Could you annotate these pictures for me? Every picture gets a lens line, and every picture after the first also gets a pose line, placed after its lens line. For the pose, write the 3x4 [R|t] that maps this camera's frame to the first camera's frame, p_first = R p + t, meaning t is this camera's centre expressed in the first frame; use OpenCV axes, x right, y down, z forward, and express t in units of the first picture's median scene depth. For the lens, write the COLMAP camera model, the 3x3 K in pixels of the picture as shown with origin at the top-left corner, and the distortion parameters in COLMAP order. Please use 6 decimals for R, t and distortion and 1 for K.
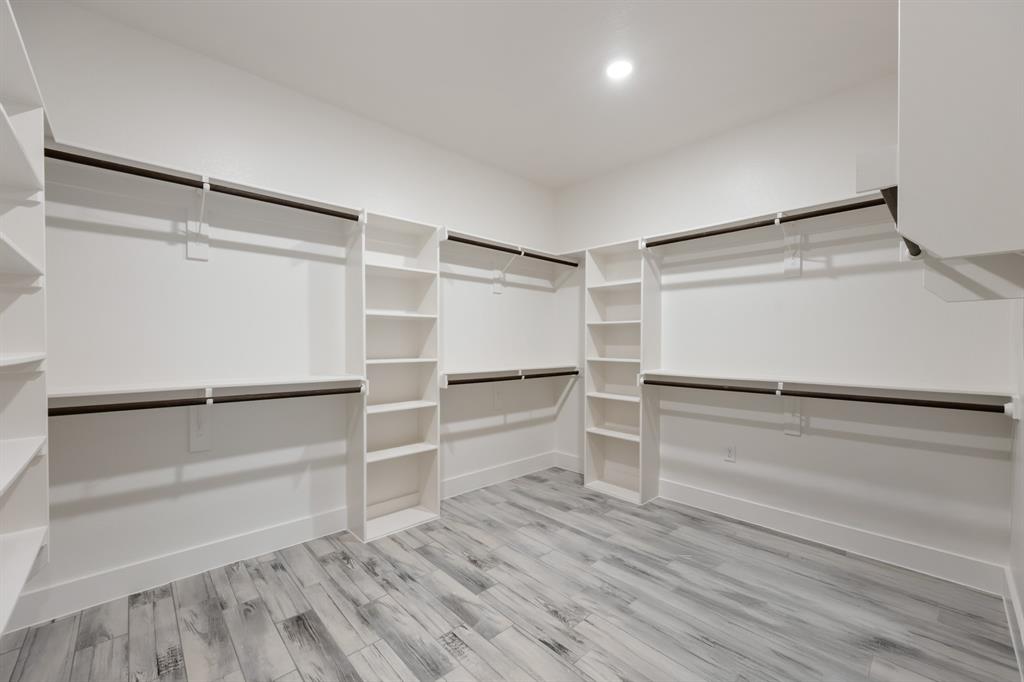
lens RADIAL K [[404.0, 0, 516.3], [0, 404.0, 348.7], [0, 0, 1]] dist [0.001423, 0.000179]
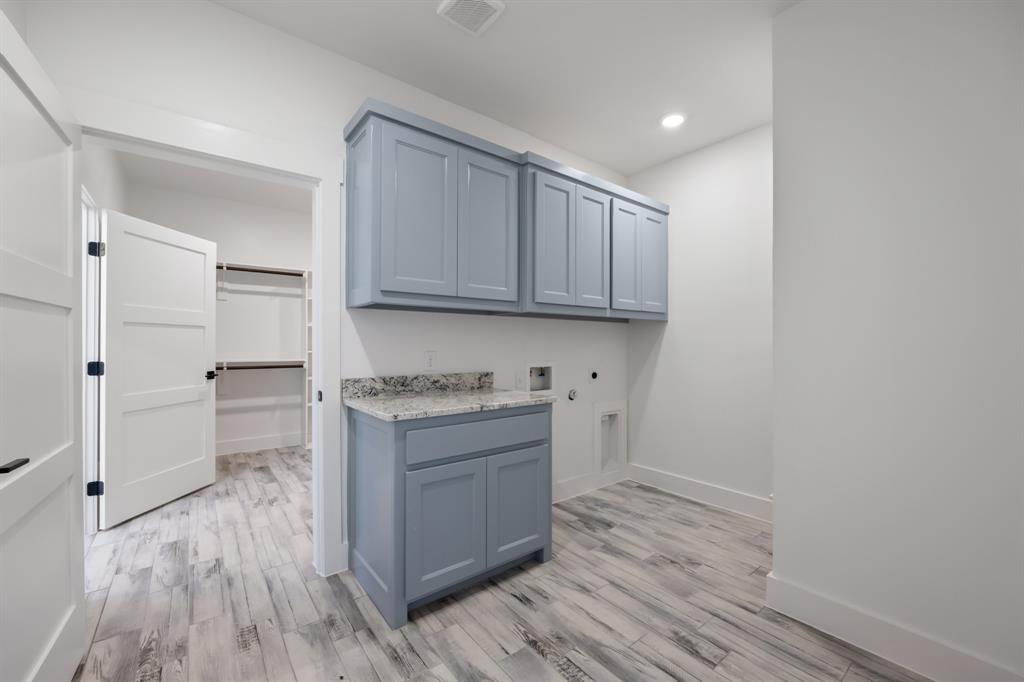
lens RADIAL K [[406.8, 0, 515.9], [0, 406.8, 341.4], [0, 0, 1]] dist [-0.001446, 0.000424]
pose [[0.996000, 0.001821, -0.089332, 0.763786], [-0.002877, 0.999927, -0.011696, 0.006037], [0.089304, 0.011907, 0.995933, -0.795329]]
